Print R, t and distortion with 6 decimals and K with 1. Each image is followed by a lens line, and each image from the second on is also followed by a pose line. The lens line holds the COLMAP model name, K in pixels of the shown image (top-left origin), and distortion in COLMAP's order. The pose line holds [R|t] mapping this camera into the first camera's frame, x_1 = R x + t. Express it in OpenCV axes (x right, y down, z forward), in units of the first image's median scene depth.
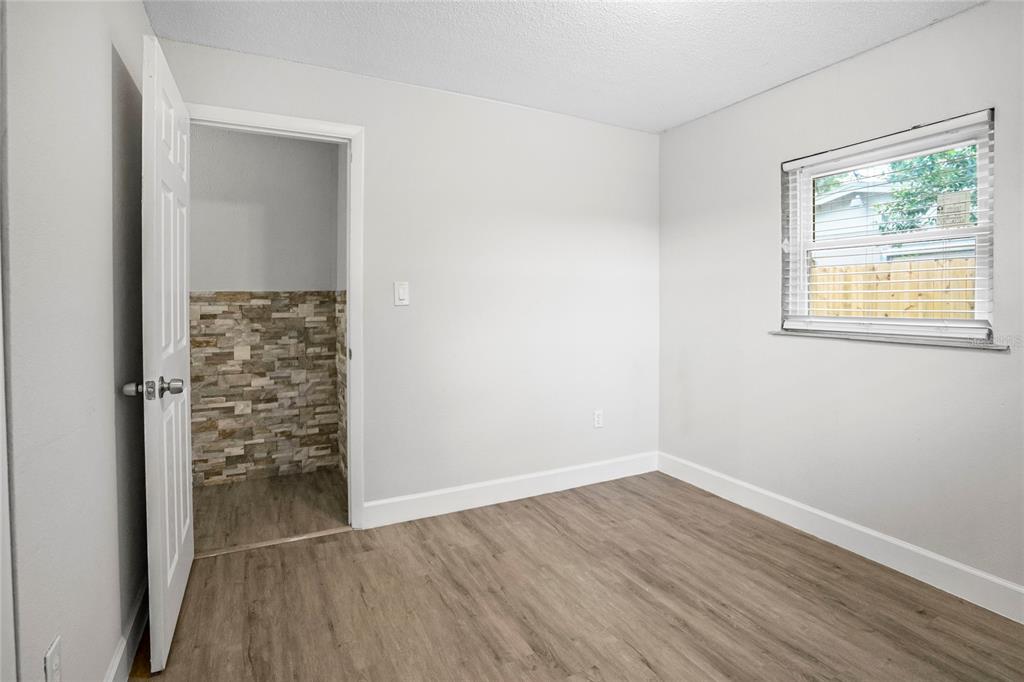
lens RADIAL K [[489.6, 0, 506.1], [0, 489.6, 305.3], [0, 0, 1]] dist [-0.036772, 0.010718]
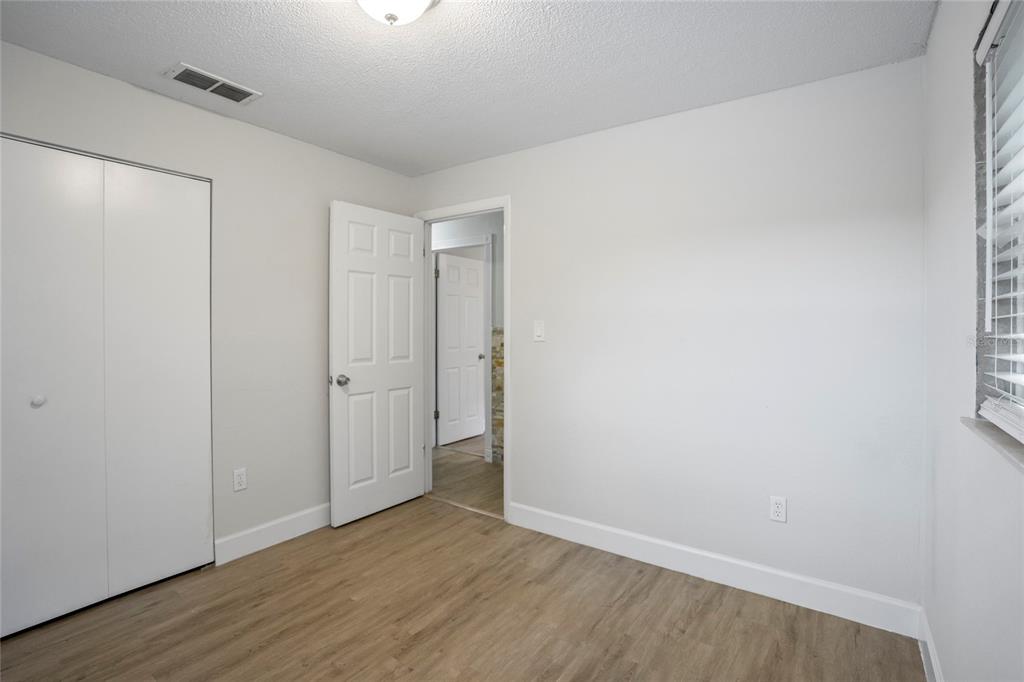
lens RADIAL K [[489.6, 0, 508.9], [0, 489.6, 336.4], [0, 0, 1]] dist [-0.036772, 0.010718]
pose [[0.456330, 0.010472, -0.889749, 0.812382], [-0.012284, 0.999910, 0.005468, -0.017298], [0.889726, 0.008434, 0.456417, 0.439101]]
